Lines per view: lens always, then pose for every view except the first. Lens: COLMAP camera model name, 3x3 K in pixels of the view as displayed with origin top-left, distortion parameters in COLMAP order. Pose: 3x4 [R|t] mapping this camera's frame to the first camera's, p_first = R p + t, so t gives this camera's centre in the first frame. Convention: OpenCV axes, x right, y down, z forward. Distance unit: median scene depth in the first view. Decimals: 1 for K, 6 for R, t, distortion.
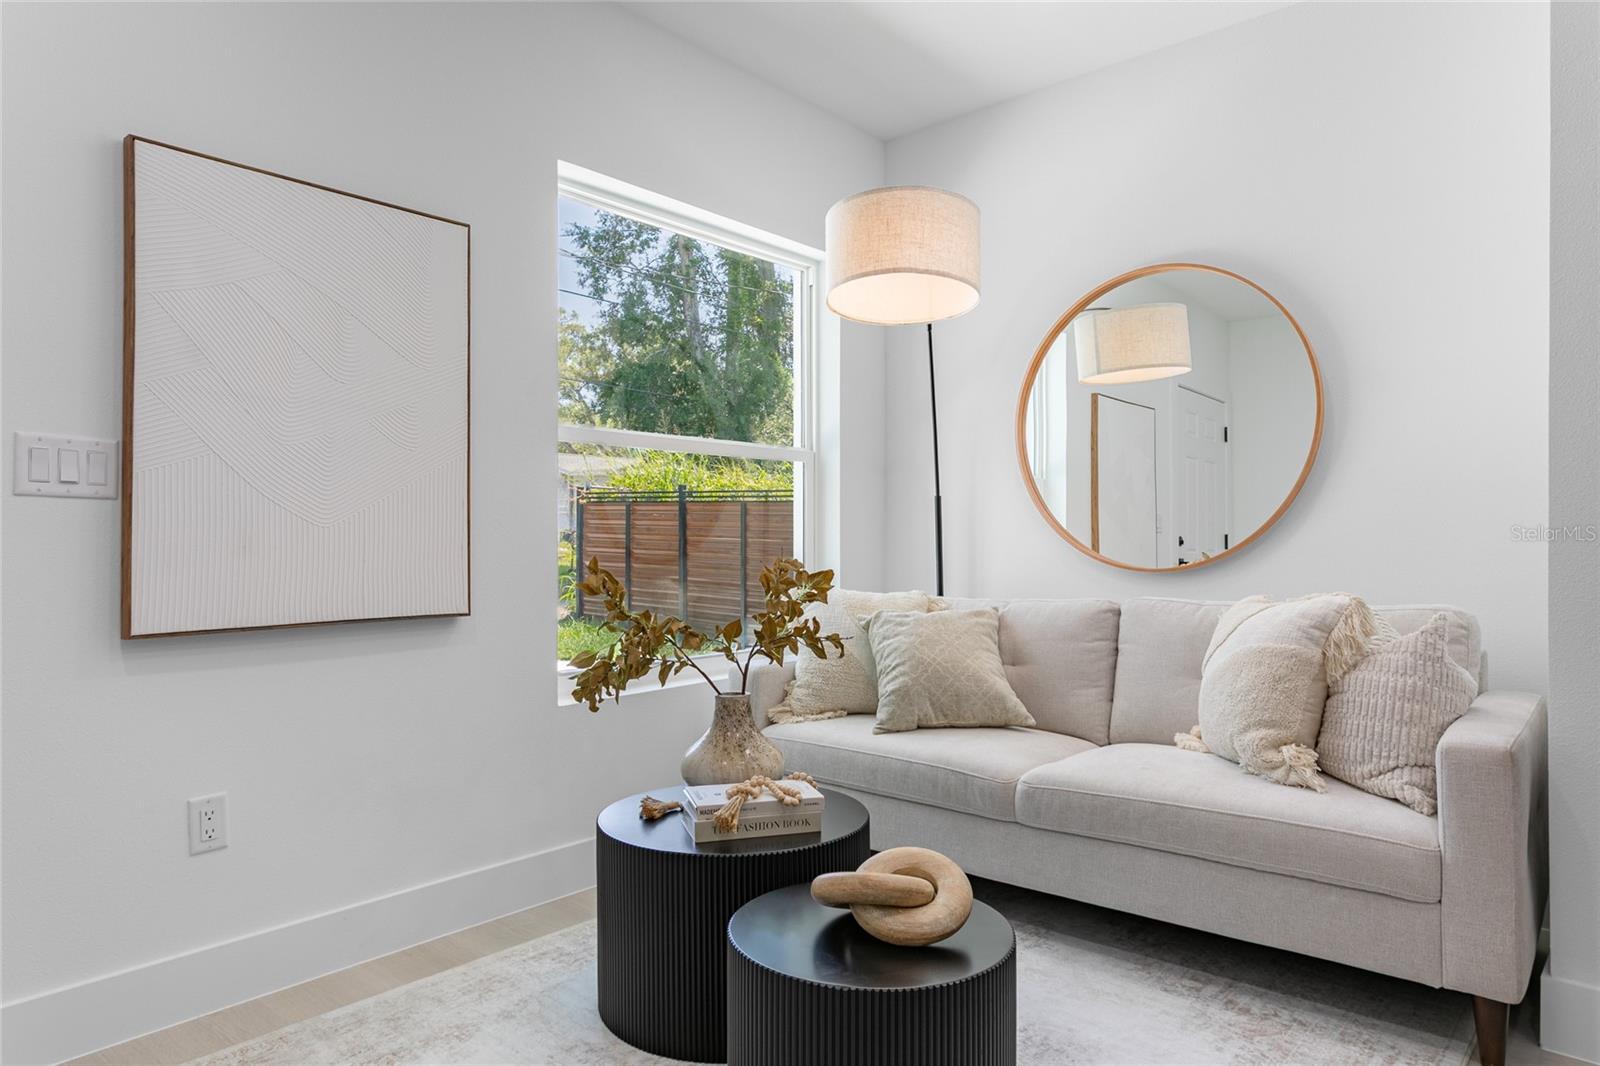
lens RADIAL K [[964.2, 0, 802.0], [0, 964.2, 537.3], [0, 0, 1]] dist [-0.003900, -0.001104]
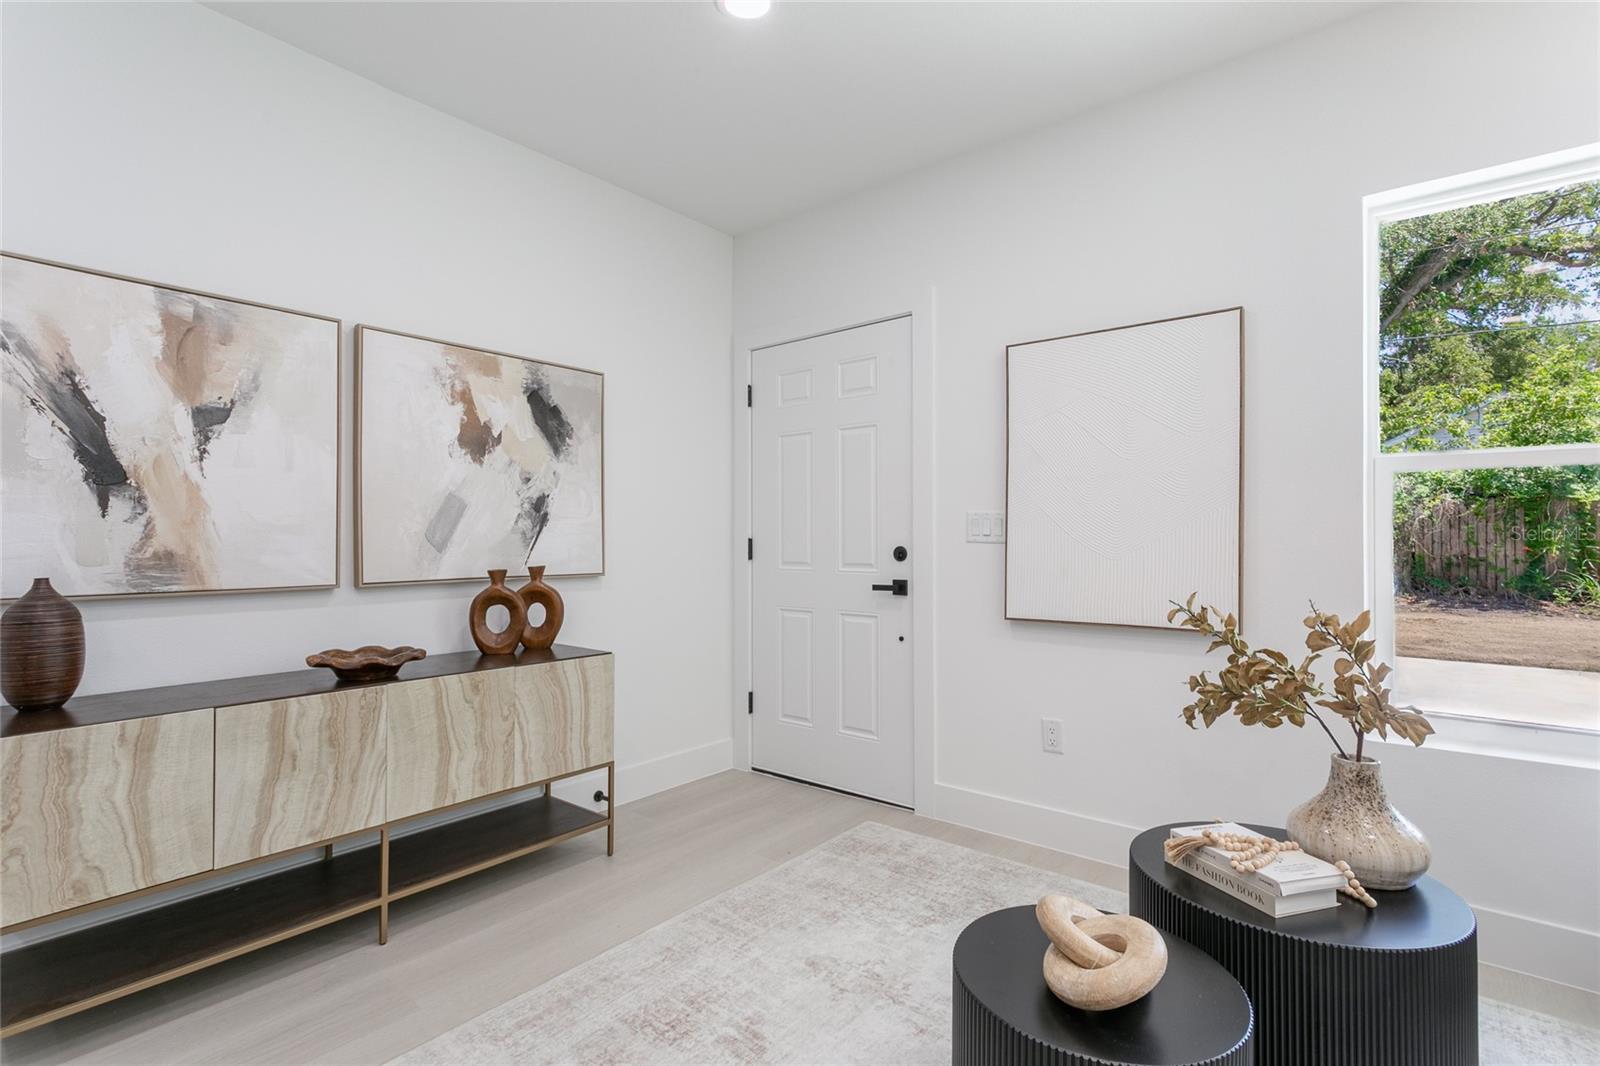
lens RADIAL K [[762.2, 0, 801.4], [0, 762.2, 530.6], [0, 0, 1]] dist [-0.032393, 0.000133]
pose [[0.040626, -0.005637, -0.999159, 0.636412], [0.011767, 0.999917, -0.005163, -0.054064], [0.999105, -0.011547, 0.040689, 0.480434]]
